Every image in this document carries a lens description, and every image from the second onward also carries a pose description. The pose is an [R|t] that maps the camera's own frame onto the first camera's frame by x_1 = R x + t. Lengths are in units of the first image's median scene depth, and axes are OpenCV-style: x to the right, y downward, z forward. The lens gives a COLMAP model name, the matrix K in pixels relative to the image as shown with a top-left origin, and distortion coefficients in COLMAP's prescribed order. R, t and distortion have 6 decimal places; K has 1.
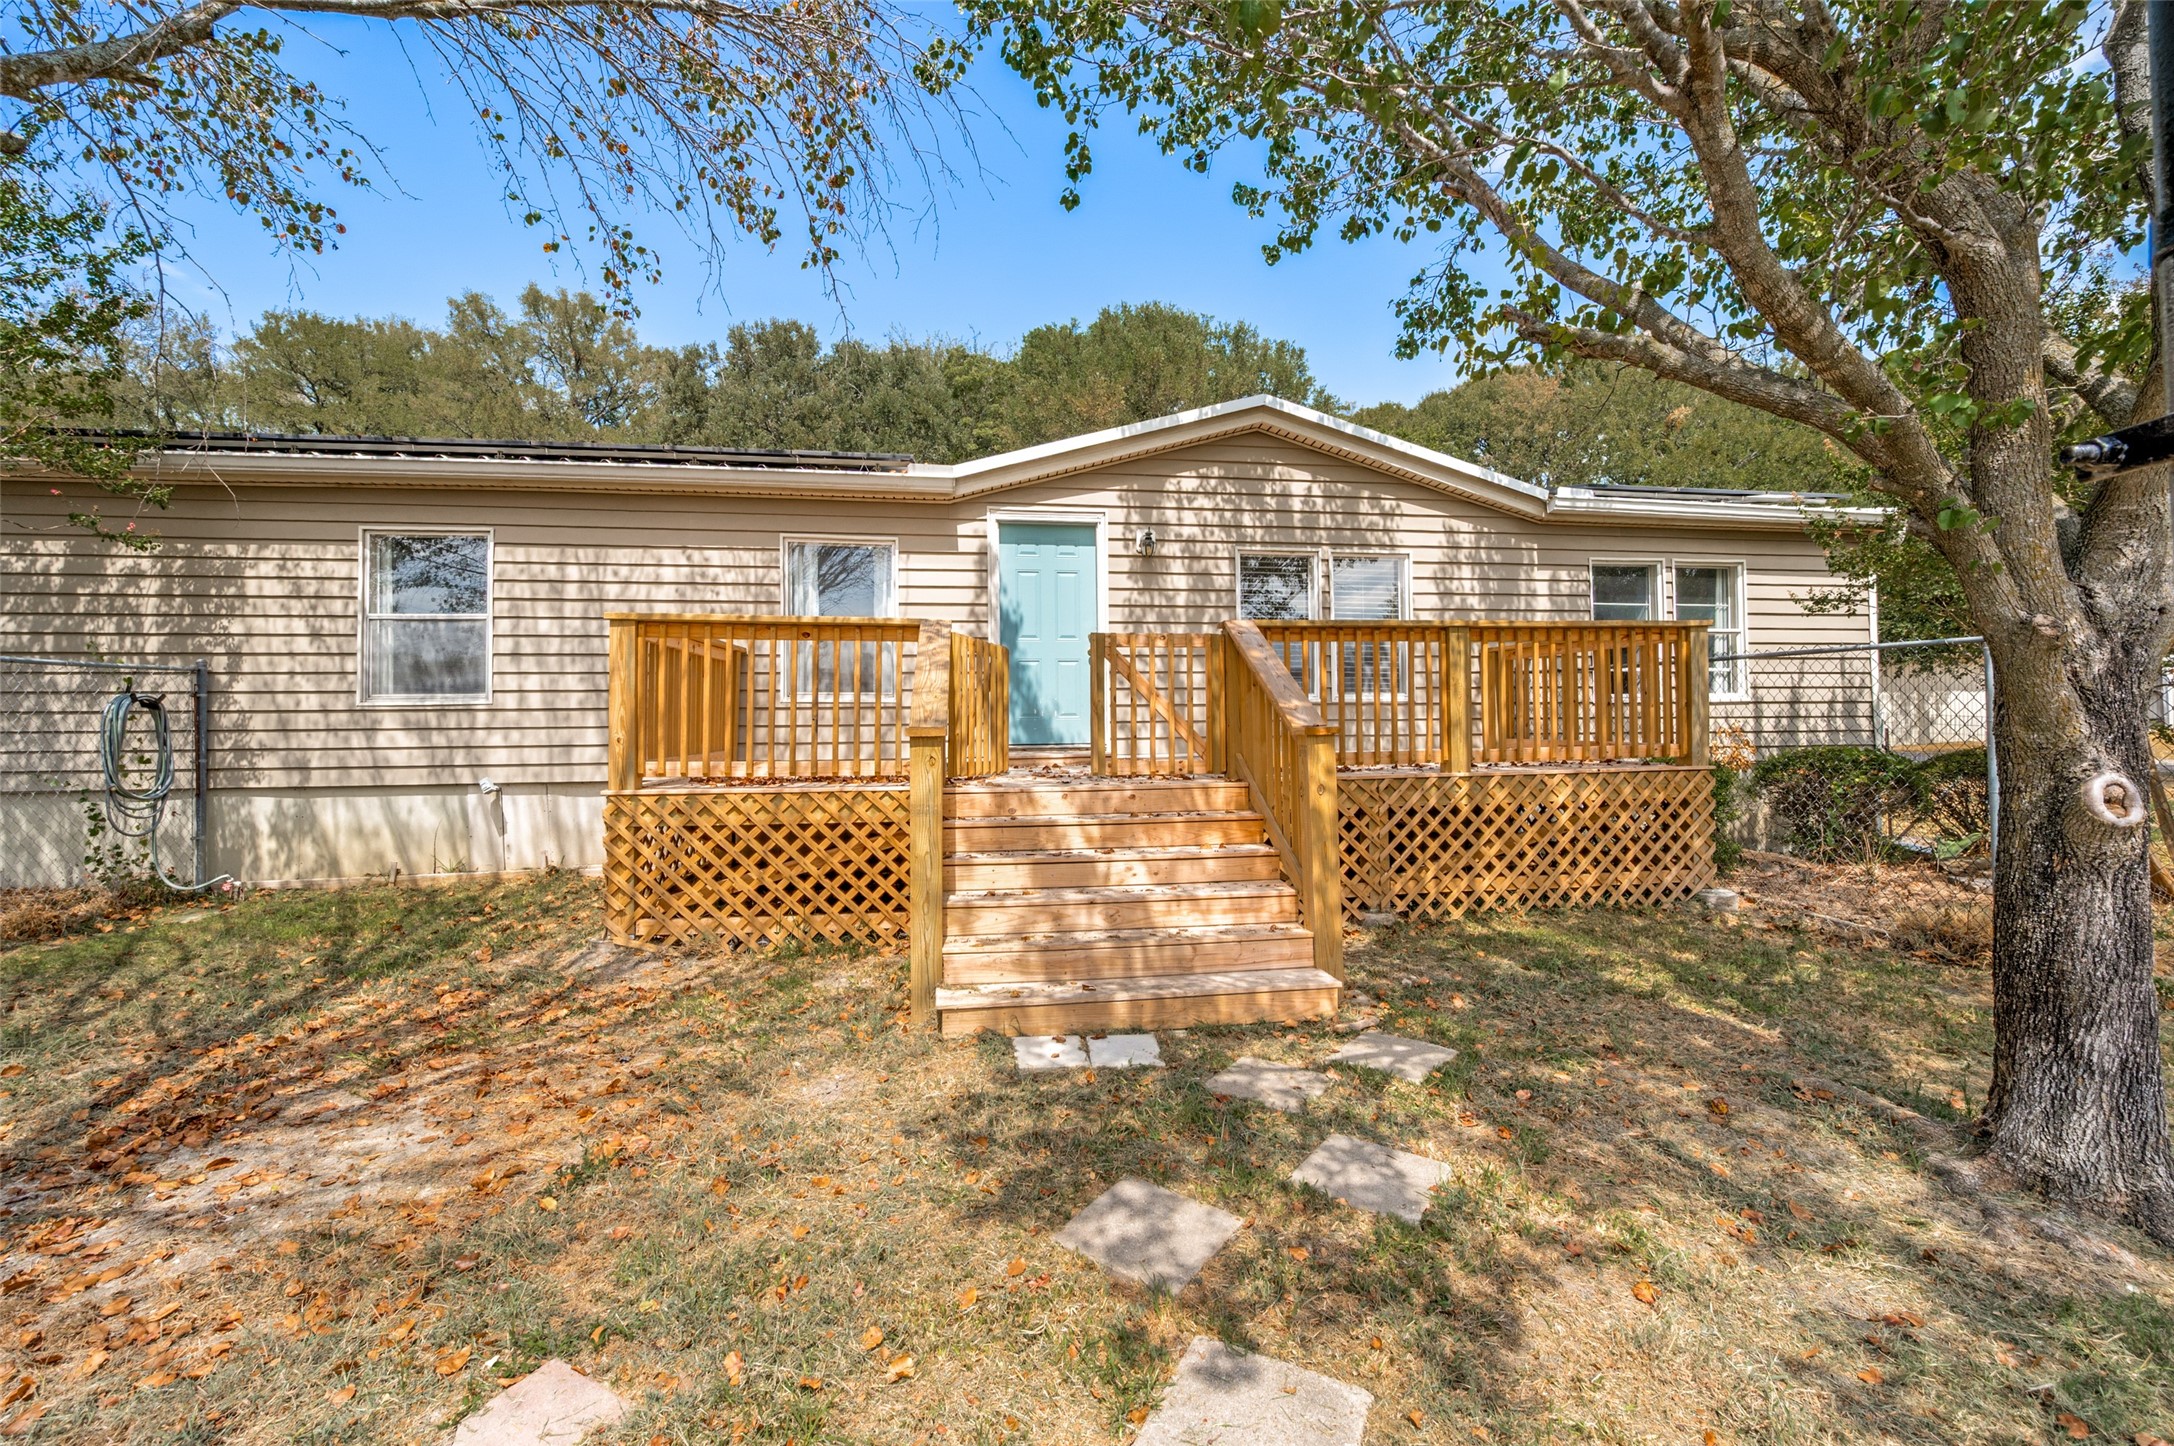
lens RADIAL K [[855.0, 0, 1133.8], [0, 855.0, 715.3], [0, 0, 1]] dist [0.018393, -0.000012]
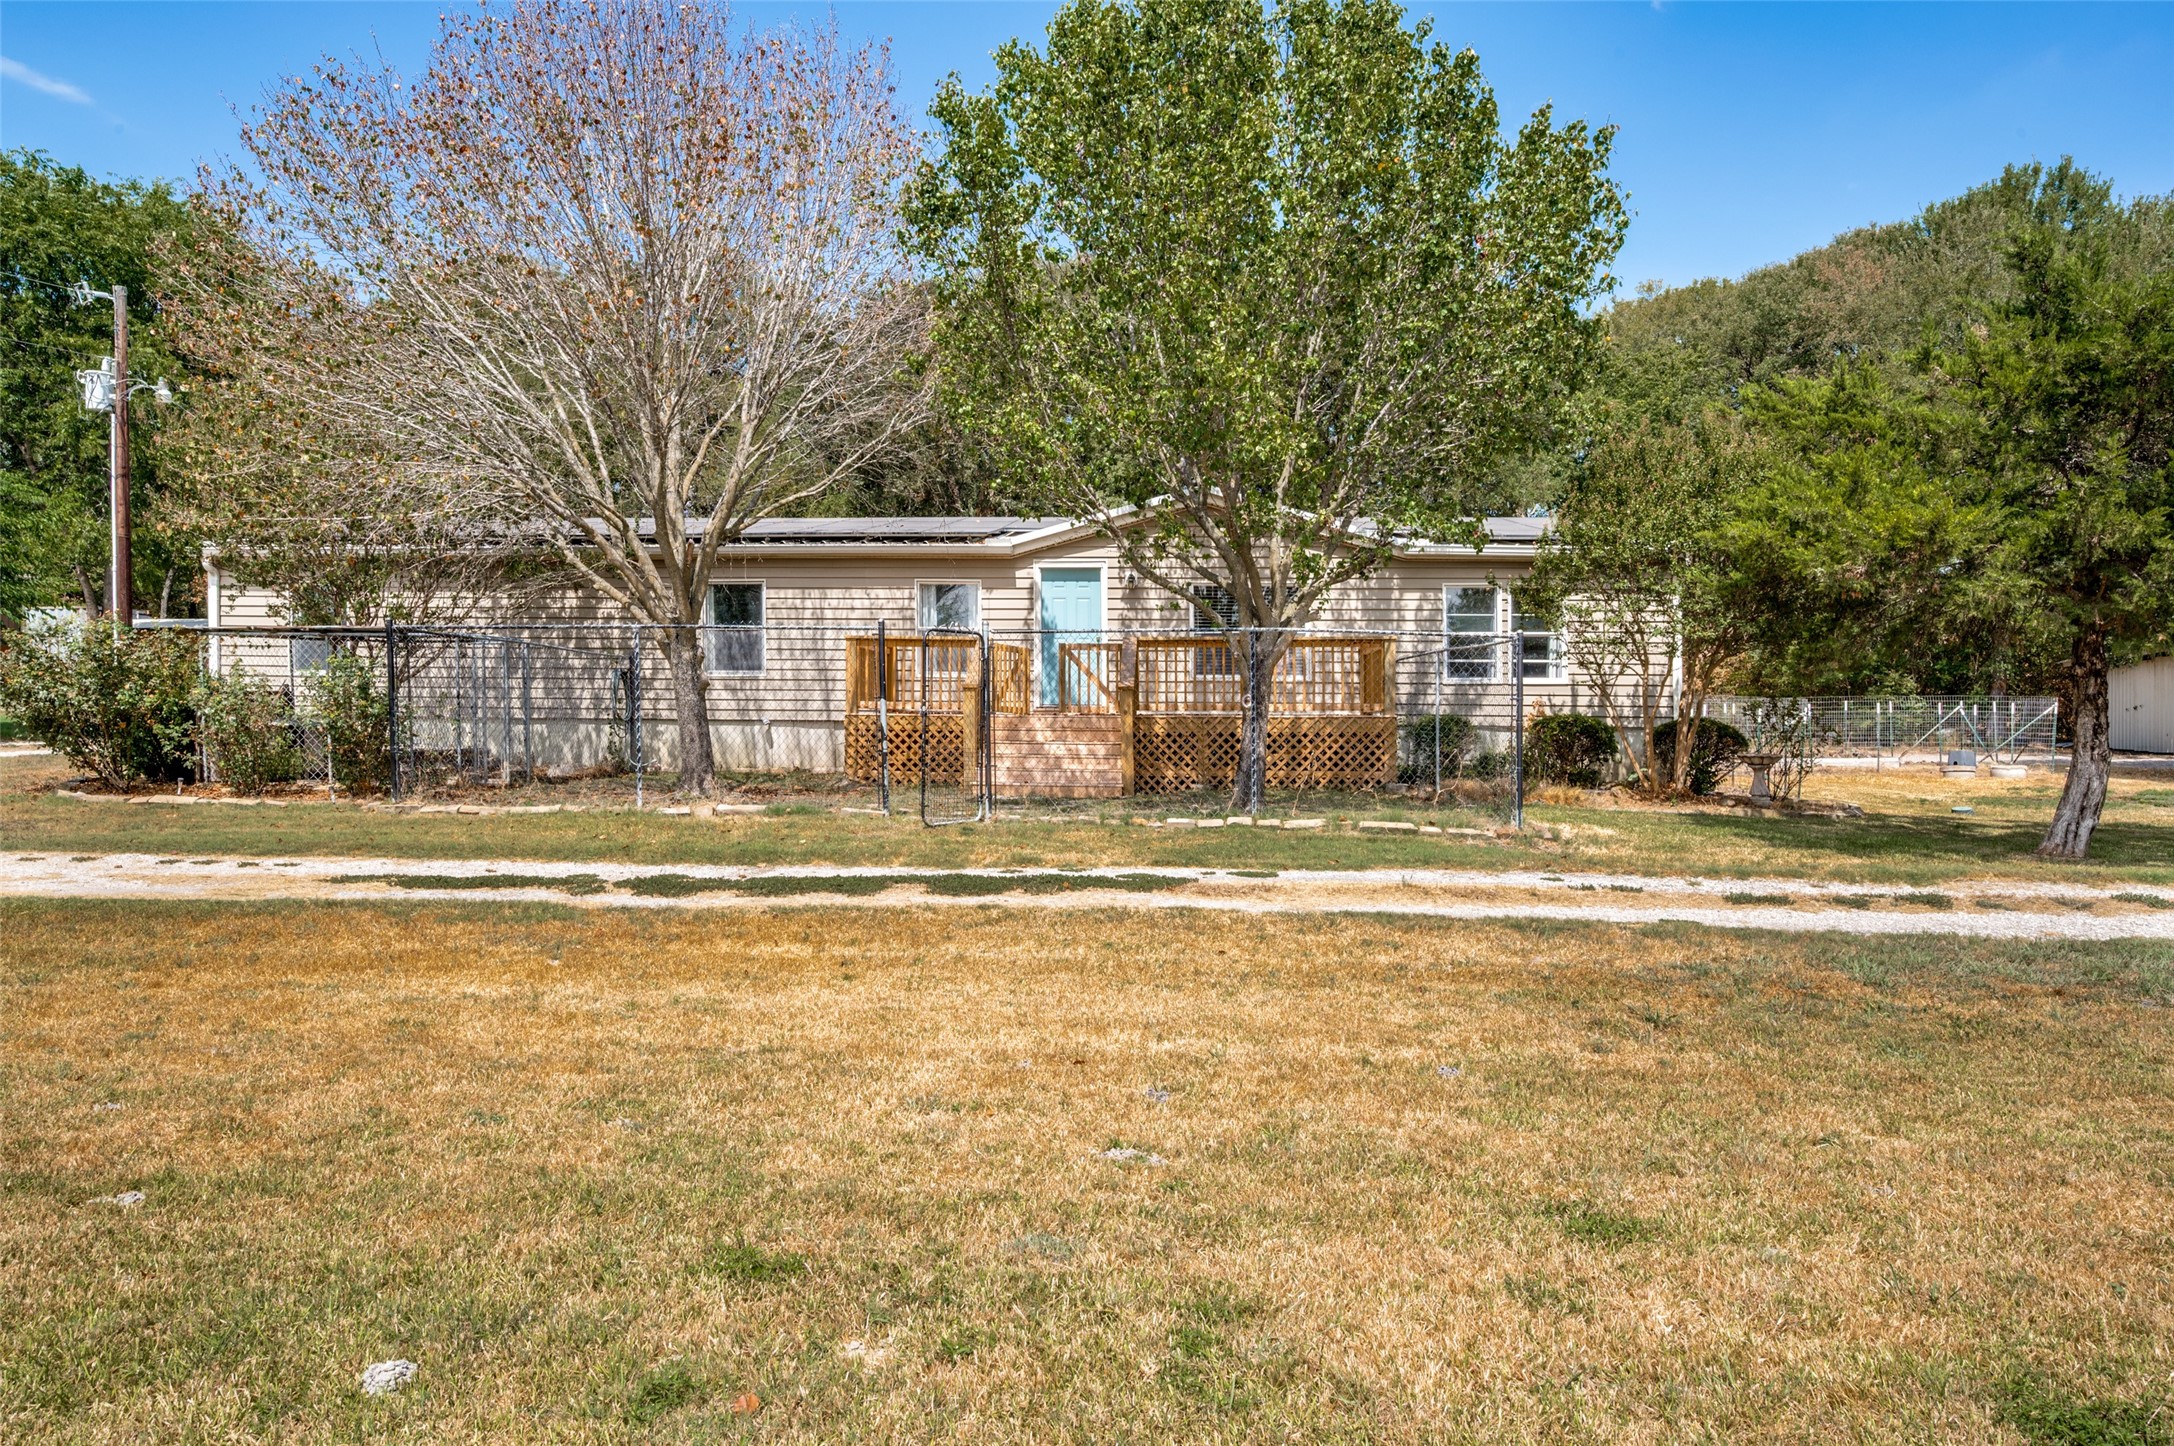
lens RADIAL K [[870.8, 0, 1087.0], [0, 870.8, 723.0], [0, 0, 1]] dist [-0.000585, 0.000000]
pose [[0.981761, 0.020246, -0.189037, 0.267235], [-0.015024, 0.999466, 0.029020, 0.021852], [0.189524, -0.025651, 0.981541, -0.675228]]
